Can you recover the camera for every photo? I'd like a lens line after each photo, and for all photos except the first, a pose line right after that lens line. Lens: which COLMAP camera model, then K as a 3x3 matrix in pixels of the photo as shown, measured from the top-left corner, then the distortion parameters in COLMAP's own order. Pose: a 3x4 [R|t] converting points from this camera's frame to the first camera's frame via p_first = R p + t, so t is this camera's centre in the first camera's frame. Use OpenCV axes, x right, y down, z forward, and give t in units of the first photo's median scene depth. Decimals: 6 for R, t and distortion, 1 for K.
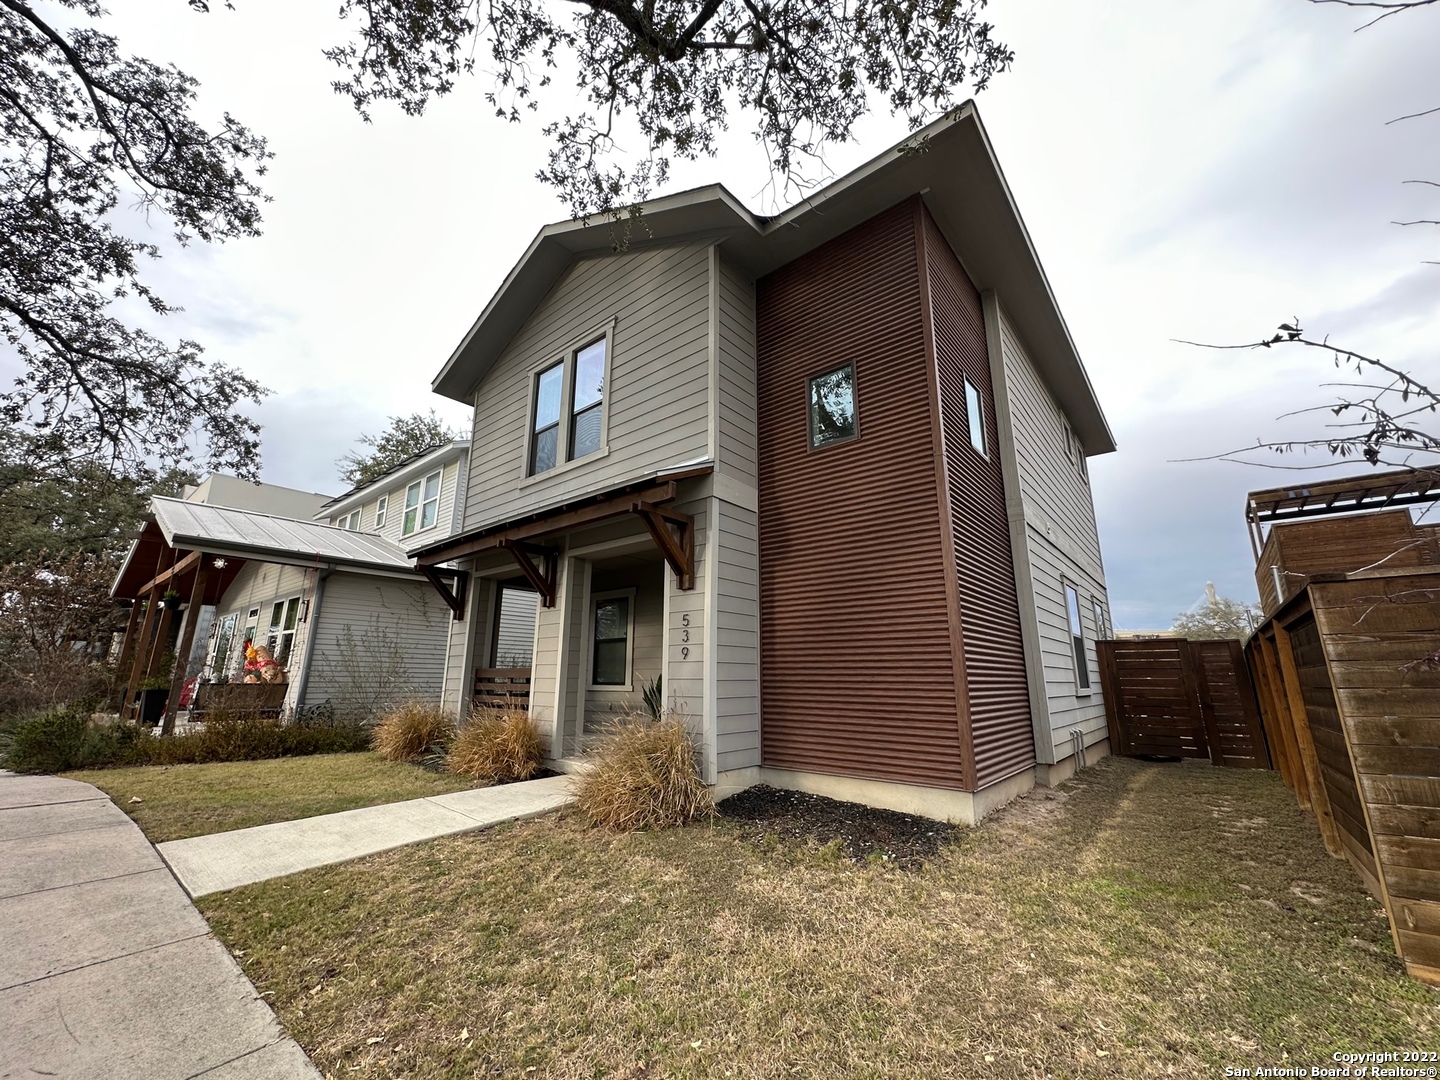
lens RADIAL K [[572.4, 0, 718.3], [0, 572.4, 539.7], [0, 0, 1]] dist [-0.001157, 0.000379]
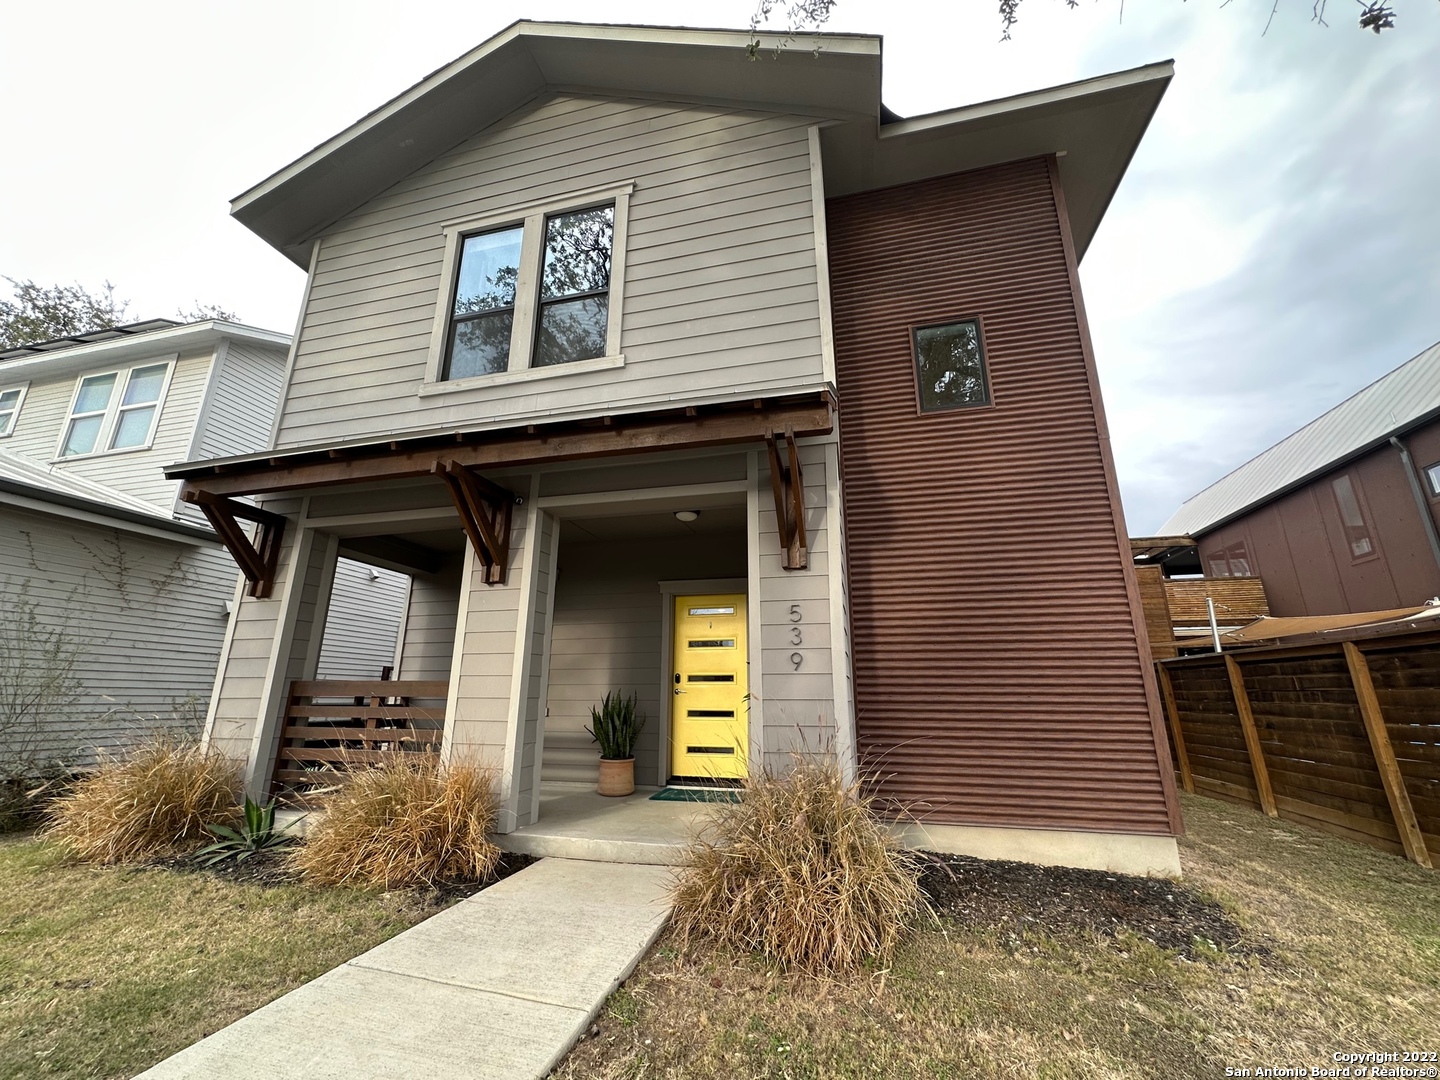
lens RADIAL K [[572.4, 0, 718.3], [0, 572.4, 539.7], [0, 0, 1]] dist [-0.001157, 0.000379]
pose [[0.898906, 0.115053, 0.422766, -0.342296], [-0.103004, 0.993356, -0.051323, 0.076211], [-0.425862, 0.002588, 0.904784, 0.326283]]
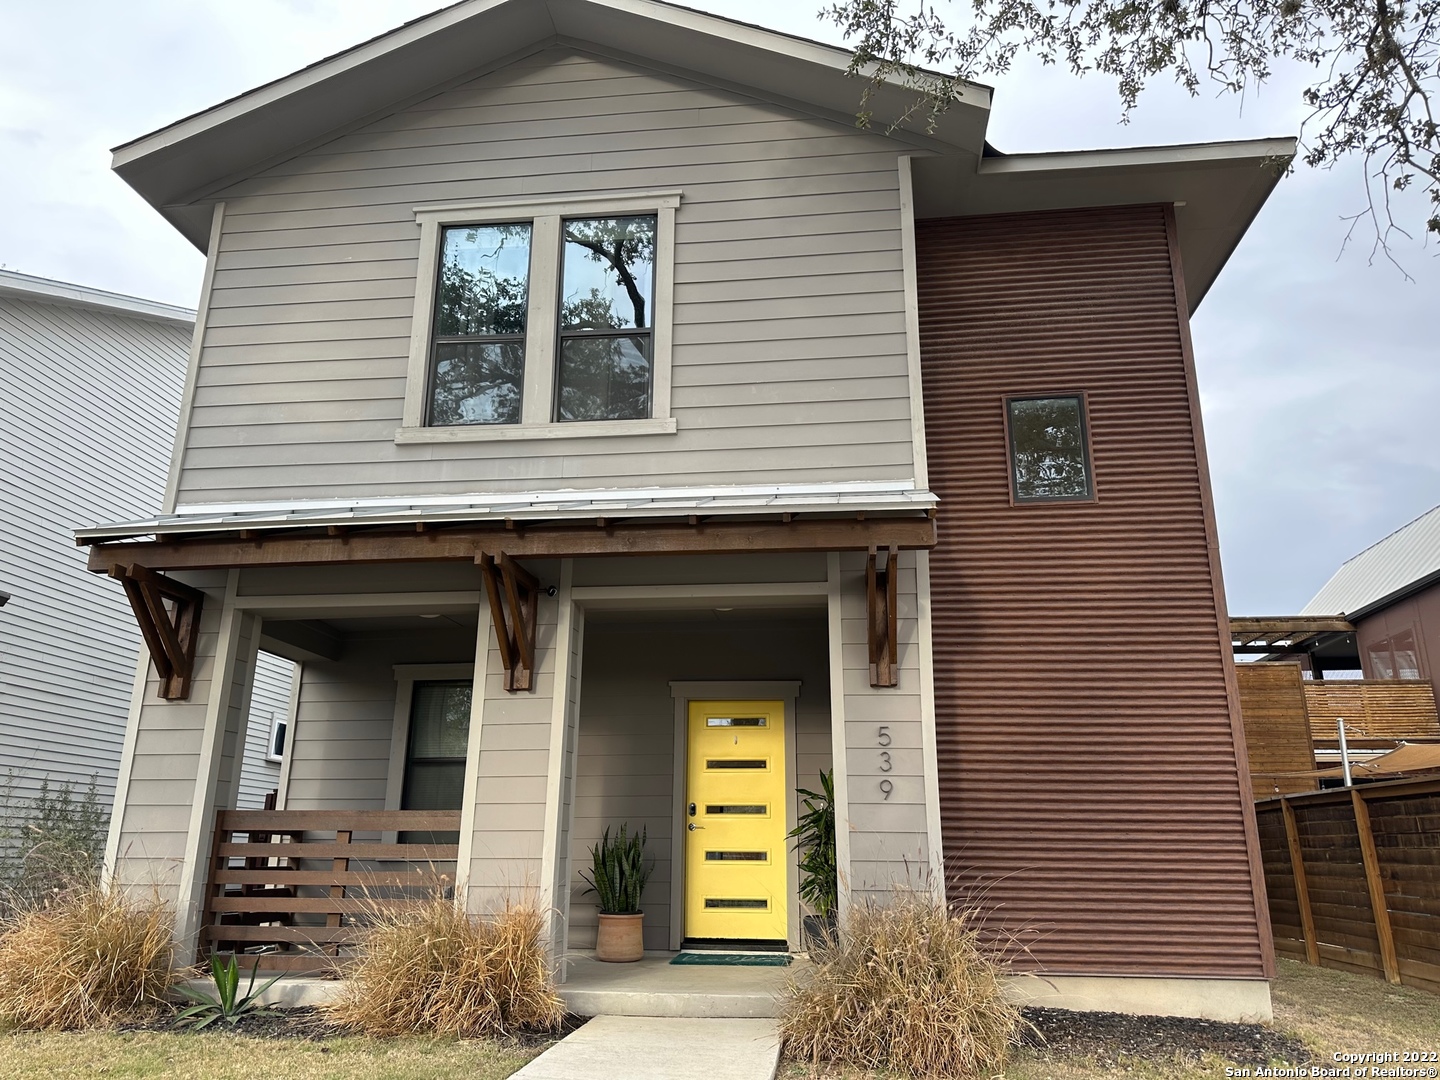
lens RADIAL K [[1001.9, 0, 727.1], [0, 1001.9, 554.5], [0, 0, 1]] dist [0.081844, -0.110012]
pose [[0.834187, 0.157889, 0.528396, -0.633086], [-0.133369, 0.987457, -0.084509, 0.046576], [-0.535112, 0.000025, 0.844781, 0.127615]]
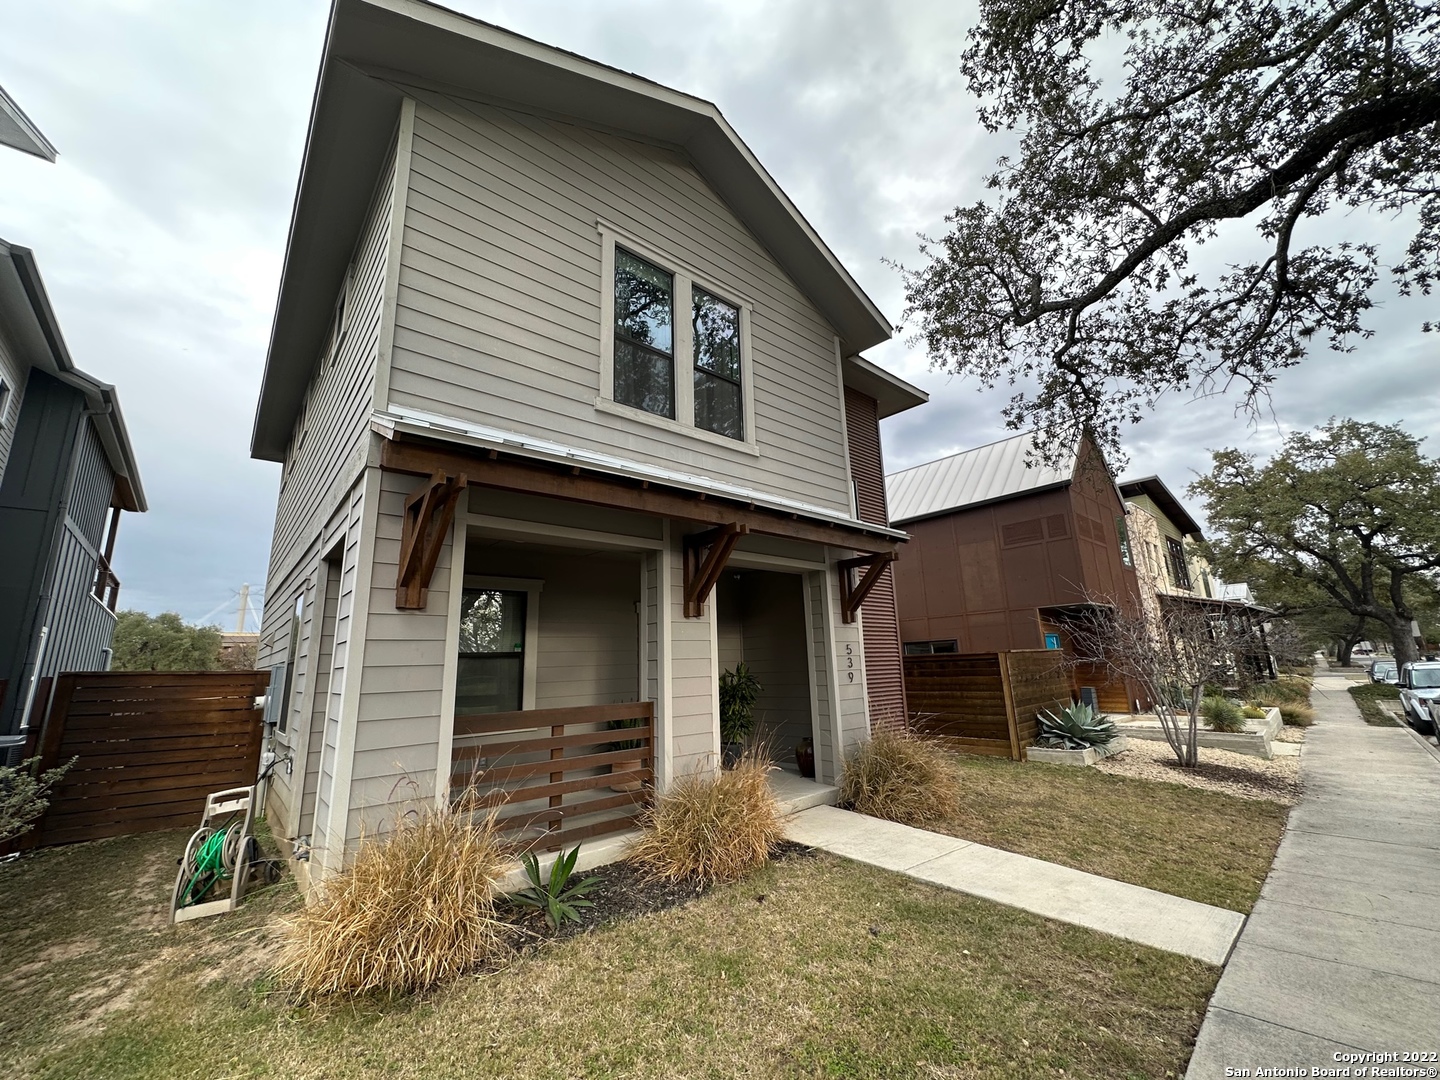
lens RADIAL K [[572.4, 0, 718.3], [0, 572.4, 539.7], [0, 0, 1]] dist [-0.001157, 0.000379]
pose [[0.153443, 0.201959, 0.967299, -1.010527], [-0.202489, 0.964546, -0.169263, 0.138293], [-0.967188, -0.169895, 0.188897, 0.839165]]
